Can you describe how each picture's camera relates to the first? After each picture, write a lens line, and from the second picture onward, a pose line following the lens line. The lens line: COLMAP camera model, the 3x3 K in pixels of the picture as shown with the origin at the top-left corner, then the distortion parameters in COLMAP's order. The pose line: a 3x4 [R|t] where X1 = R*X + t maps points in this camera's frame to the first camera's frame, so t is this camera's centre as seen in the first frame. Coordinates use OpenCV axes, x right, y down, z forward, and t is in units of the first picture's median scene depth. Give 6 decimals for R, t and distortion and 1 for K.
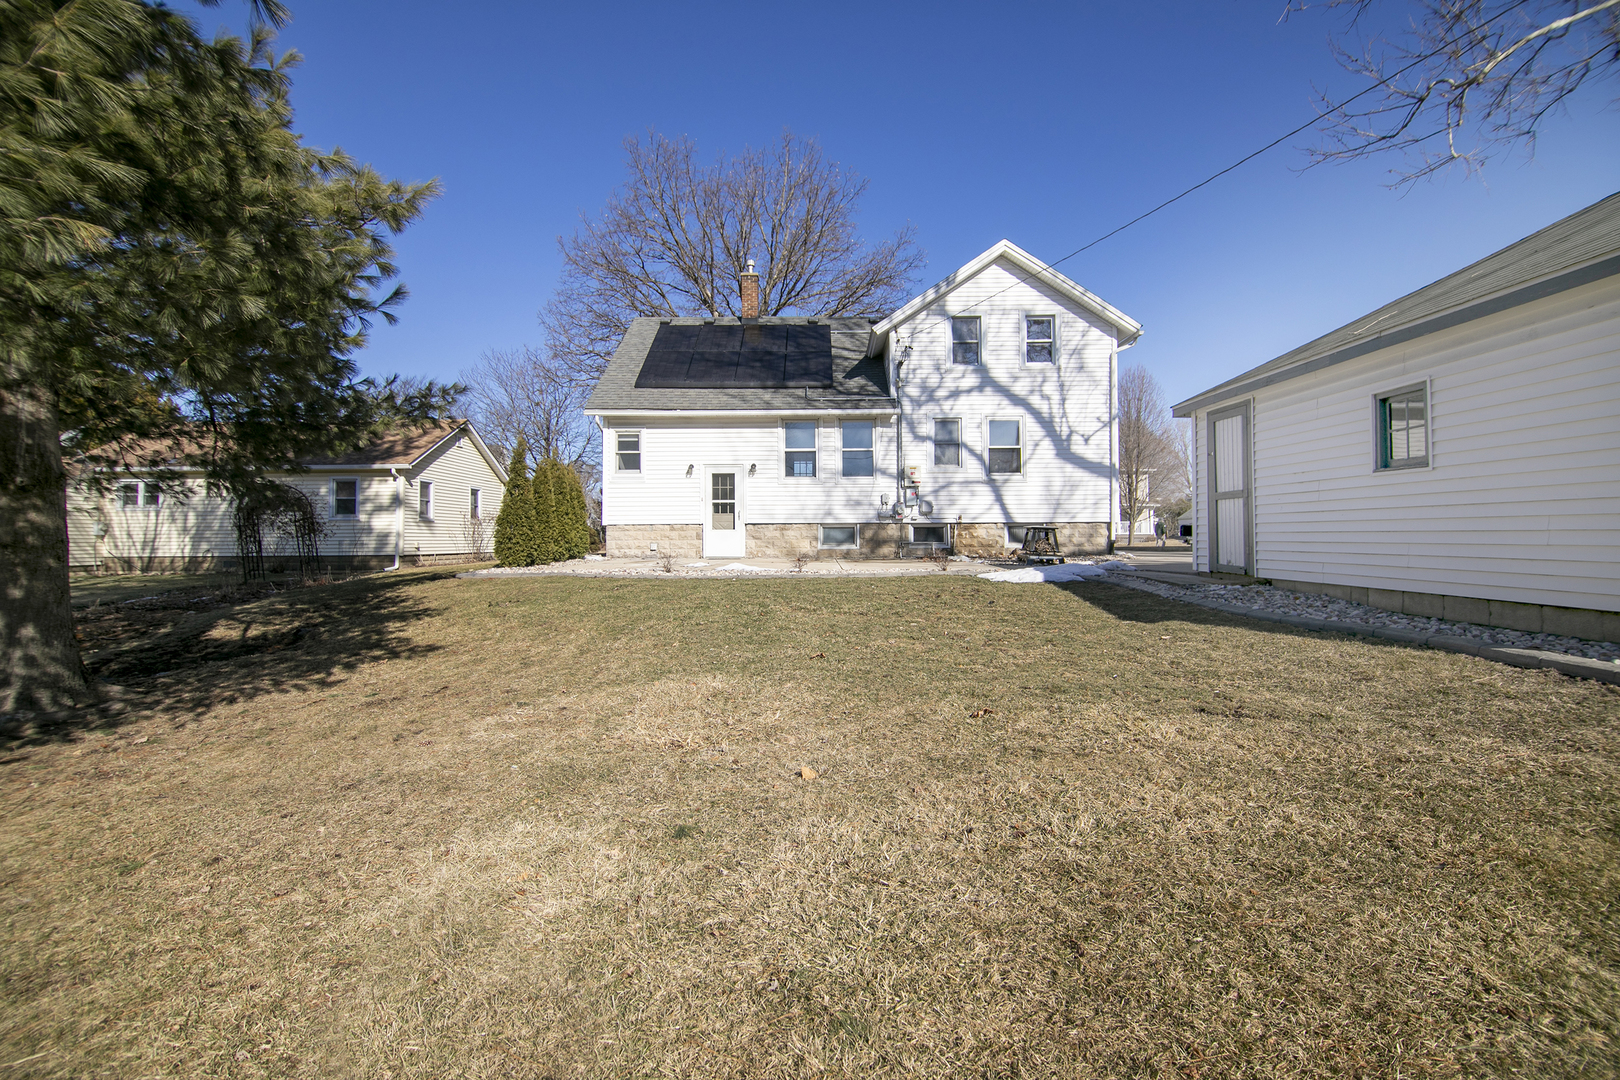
lens RADIAL K [[727.3, 0, 822.0], [0, 727.3, 527.8], [0, 0, 1]] dist [0.011407, -0.005026]
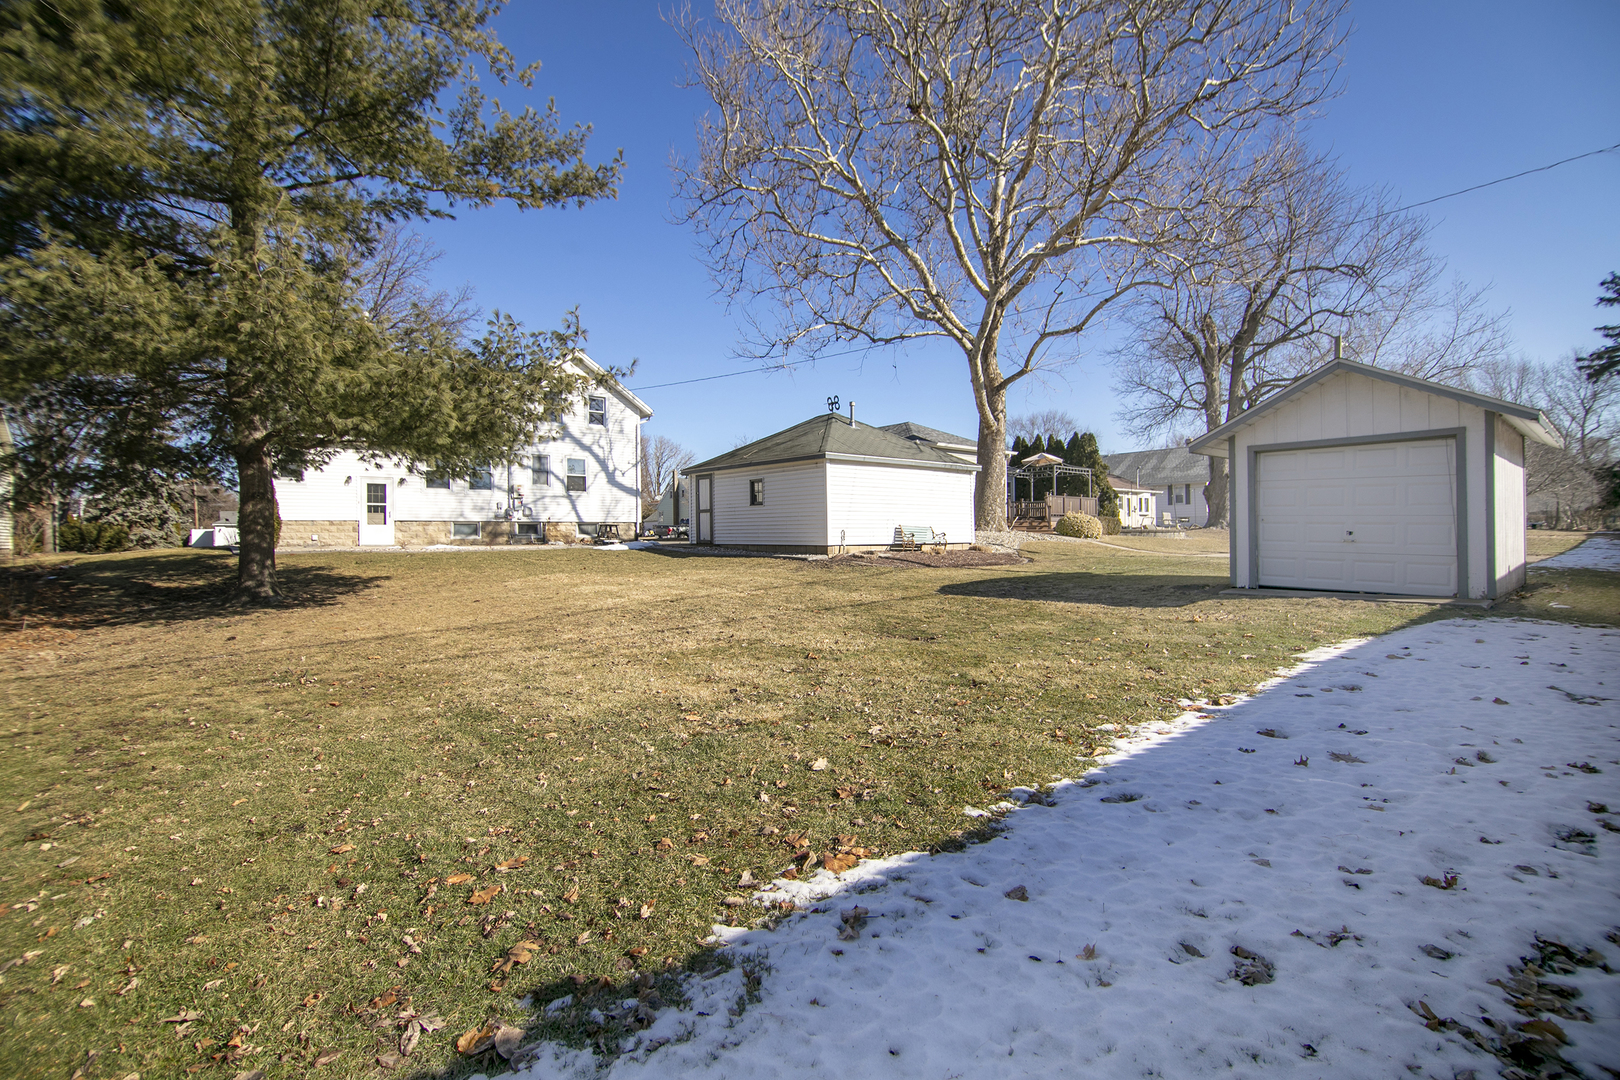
lens RADIAL K [[727.3, 0, 808.7], [0, 727.3, 535.3], [0, 0, 1]] dist [0.011407, -0.005026]
pose [[0.771720, -0.000704, 0.635962, -0.383308], [-0.003933, 0.999975, 0.005879, 0.011005], [-0.635950, -0.007038, 0.771698, -0.583855]]
